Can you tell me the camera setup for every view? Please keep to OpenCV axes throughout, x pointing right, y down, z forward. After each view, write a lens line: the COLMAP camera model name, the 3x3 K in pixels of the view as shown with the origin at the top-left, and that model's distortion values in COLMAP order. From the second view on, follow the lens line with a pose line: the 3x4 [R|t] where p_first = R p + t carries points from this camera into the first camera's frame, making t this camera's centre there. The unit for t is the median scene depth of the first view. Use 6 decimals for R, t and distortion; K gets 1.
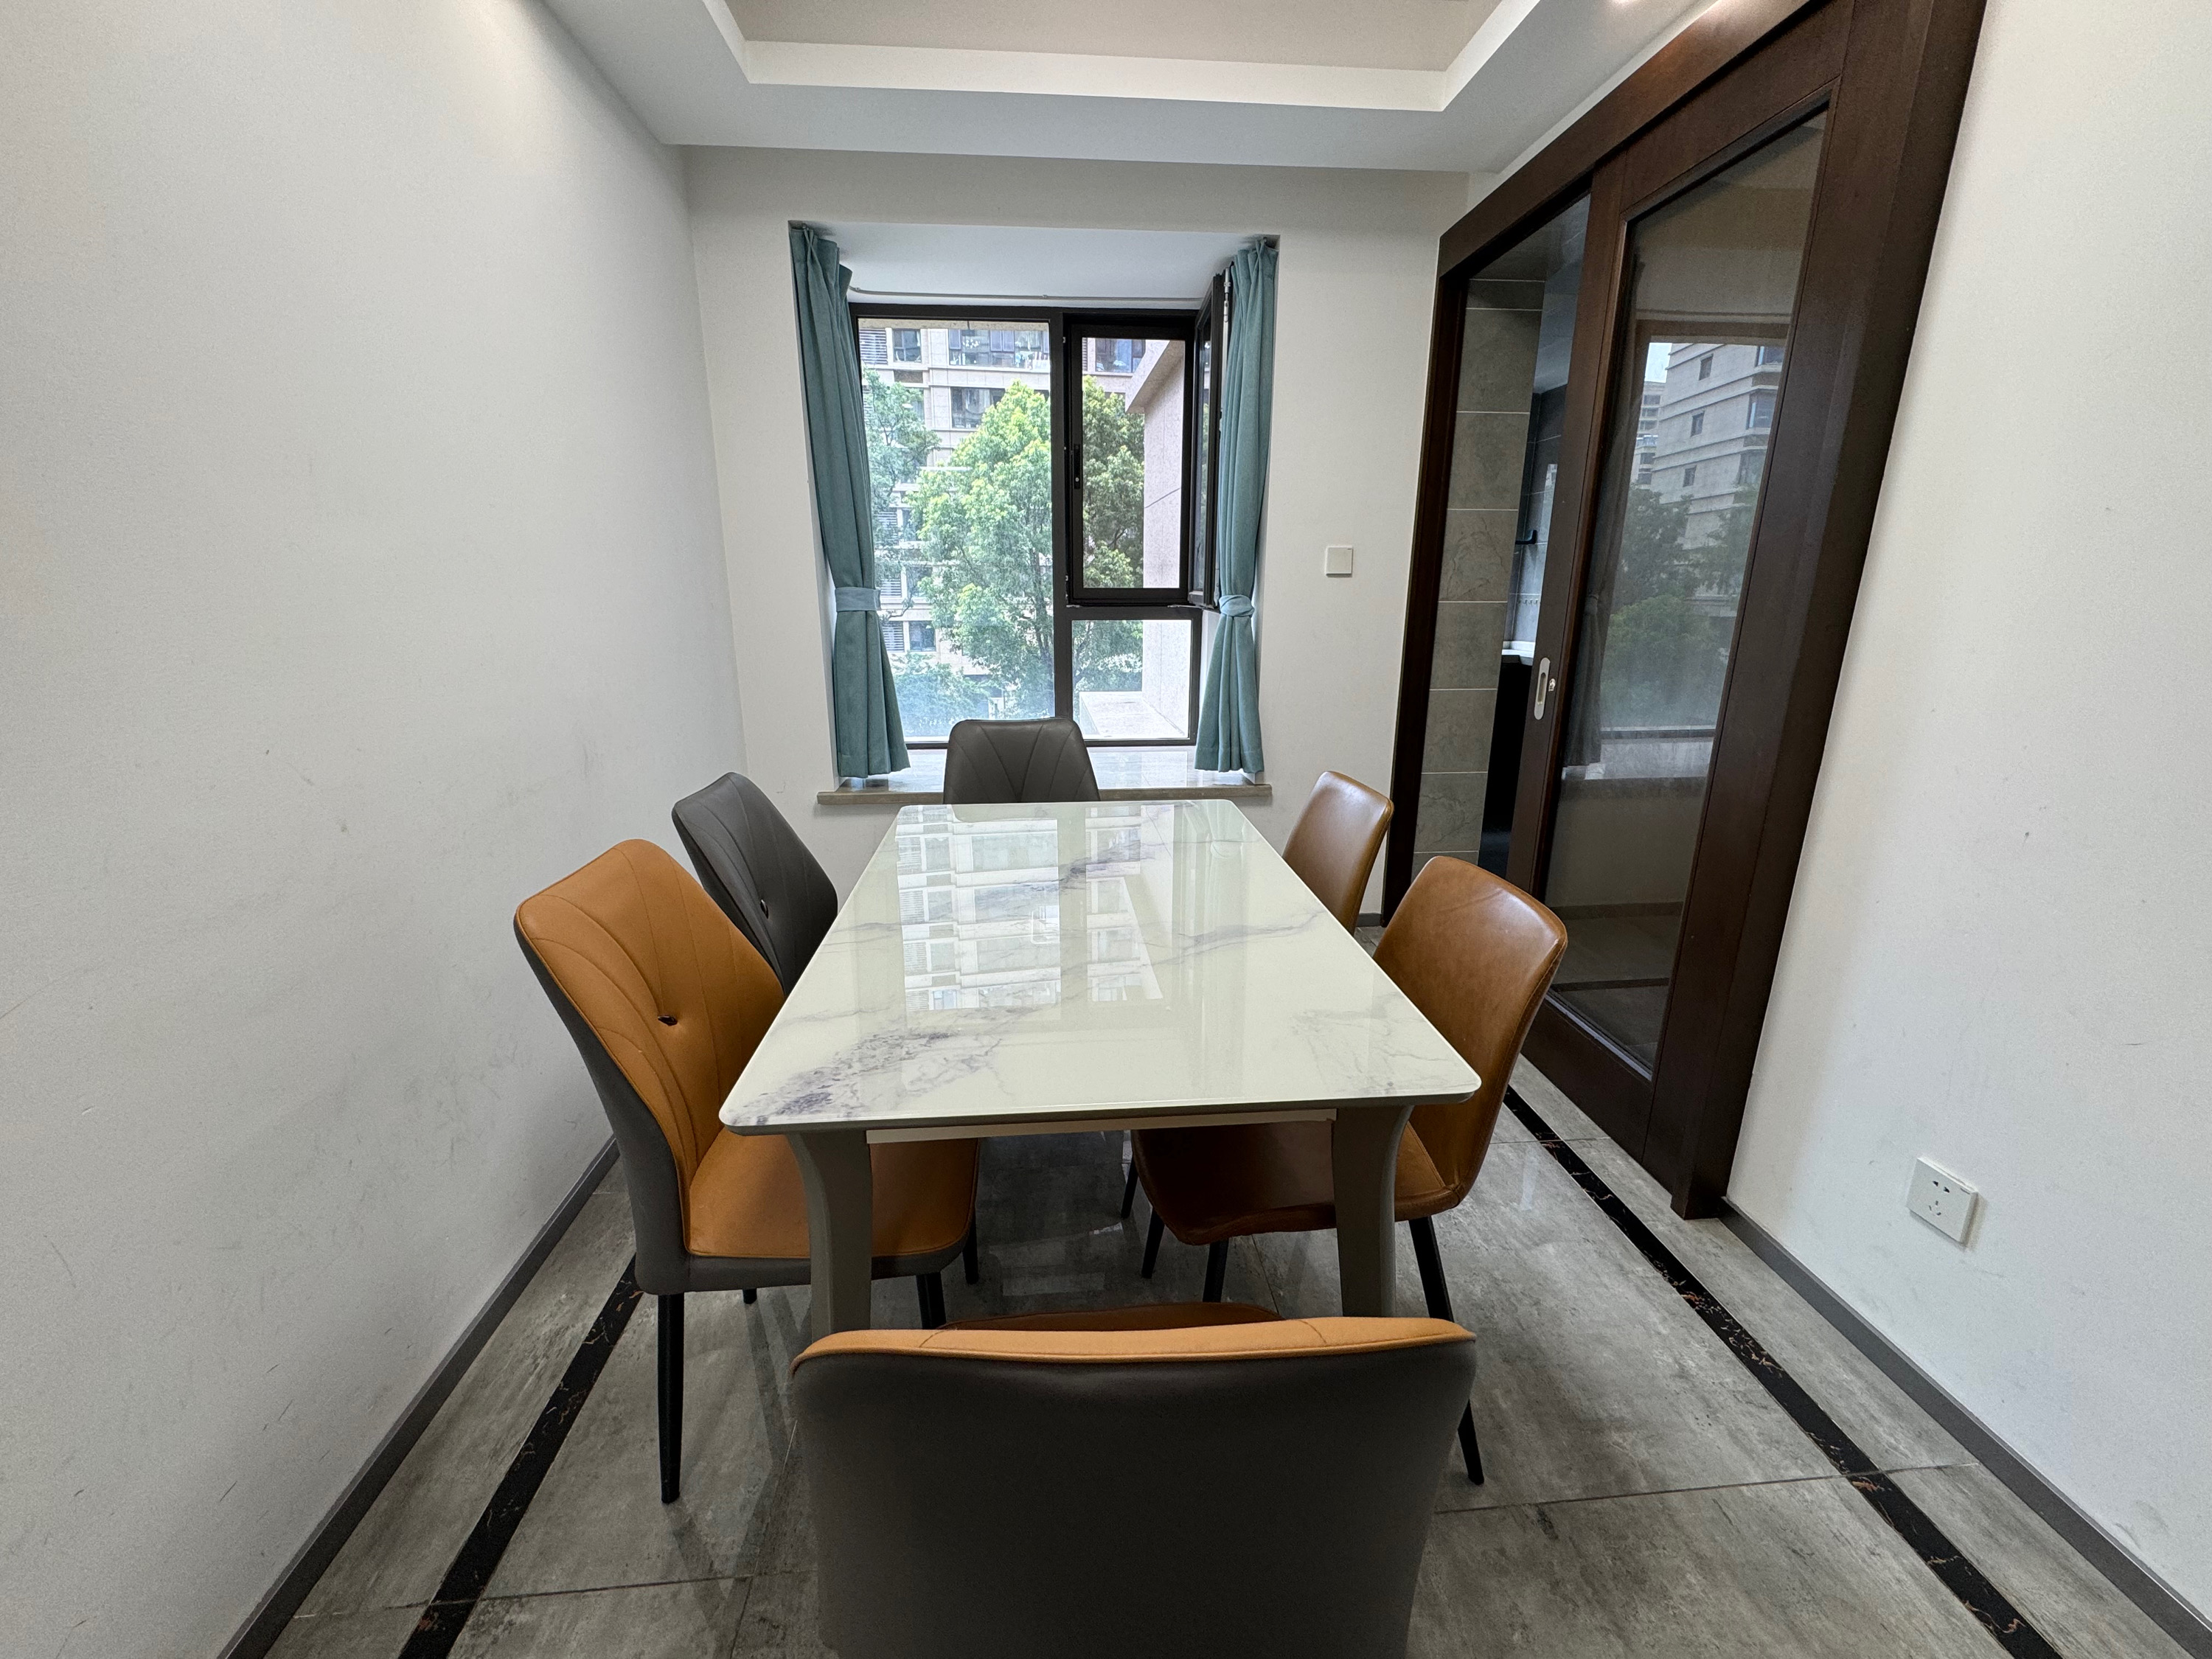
lens RADIAL K [[883.0, 0, 1110.1], [0, 883.0, 826.8], [0, 0, 1]] dist [-0.003353, -0.000005]
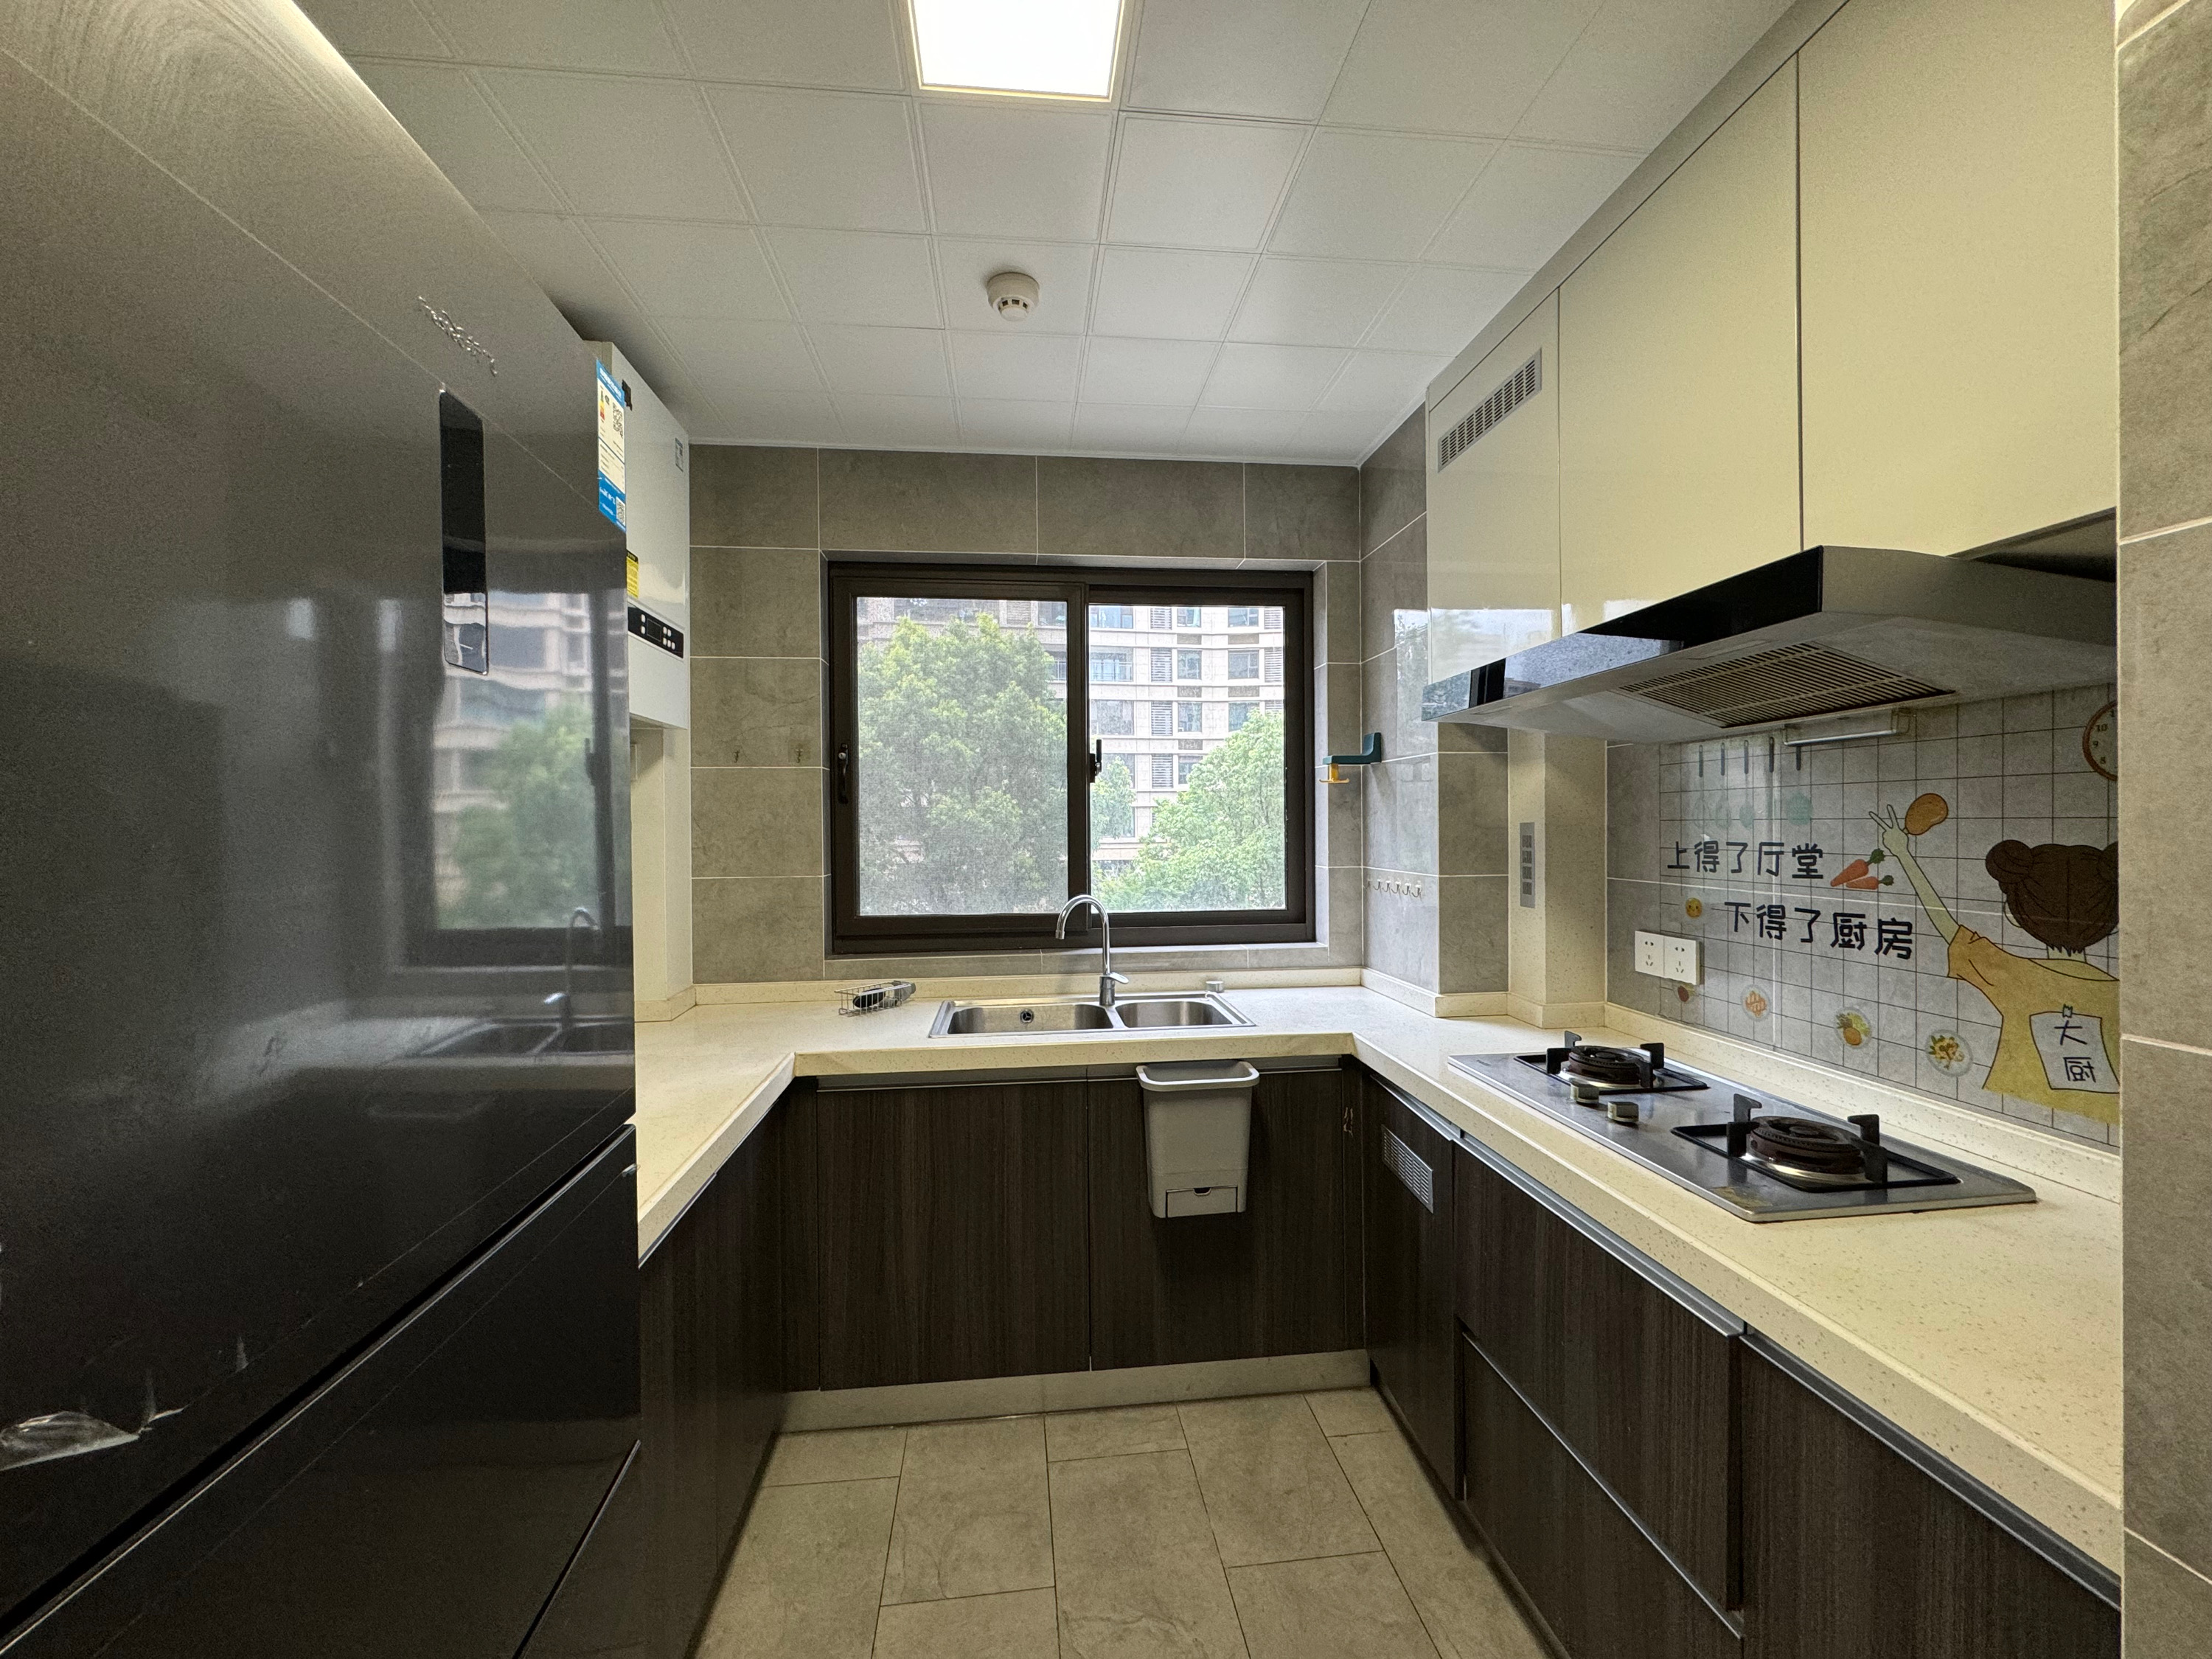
lens RADIAL K [[883.0, 0, 1105.9], [0, 883.0, 827.3], [0, 0, 1]] dist [-0.003353, -0.000005]
pose [[0.999683, -0.002008, 0.025104, 0.089077], [0.008499, 0.965245, -0.261208, -0.046524], [-0.023707, 0.261338, 0.964956, 0.156034]]
